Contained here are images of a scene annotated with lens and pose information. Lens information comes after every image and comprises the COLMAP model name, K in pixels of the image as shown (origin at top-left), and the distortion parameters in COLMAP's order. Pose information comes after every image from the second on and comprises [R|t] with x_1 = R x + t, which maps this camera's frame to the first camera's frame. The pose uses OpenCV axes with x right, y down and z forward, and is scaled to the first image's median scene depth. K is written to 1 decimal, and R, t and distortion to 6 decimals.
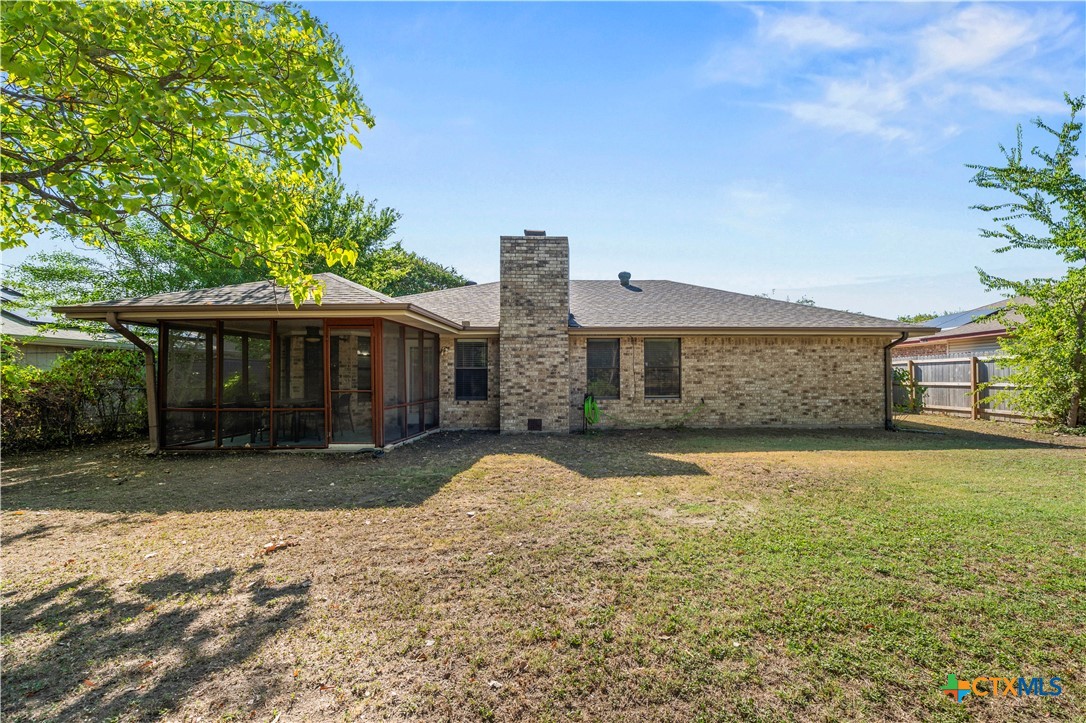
lens RADIAL K [[430.4, 0, 547.7], [0, 430.4, 369.1], [0, 0, 1]] dist [0.001723, -0.001053]
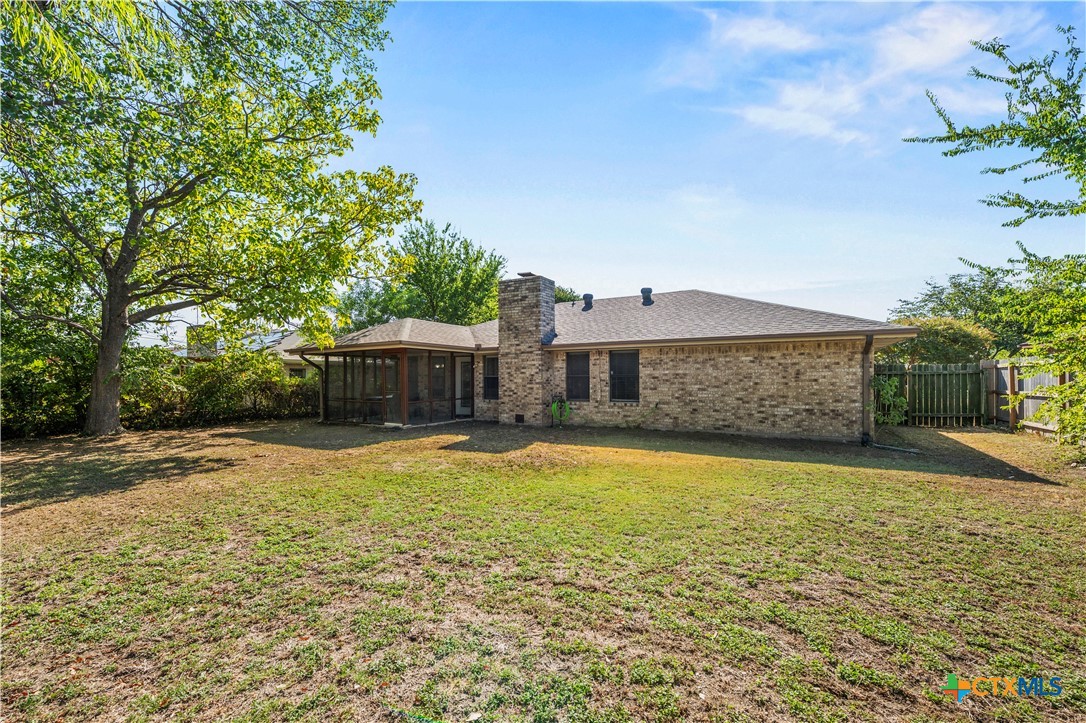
lens RADIAL K [[430.4, 0, 554.3], [0, 430.4, 370.4], [0, 0, 1]] dist [0.001723, -0.001053]
pose [[0.856844, -0.008627, -0.515504, 0.703628], [0.009563, 0.999954, -0.000840, -0.018081], [0.515487, -0.004210, 0.856887, -0.090744]]
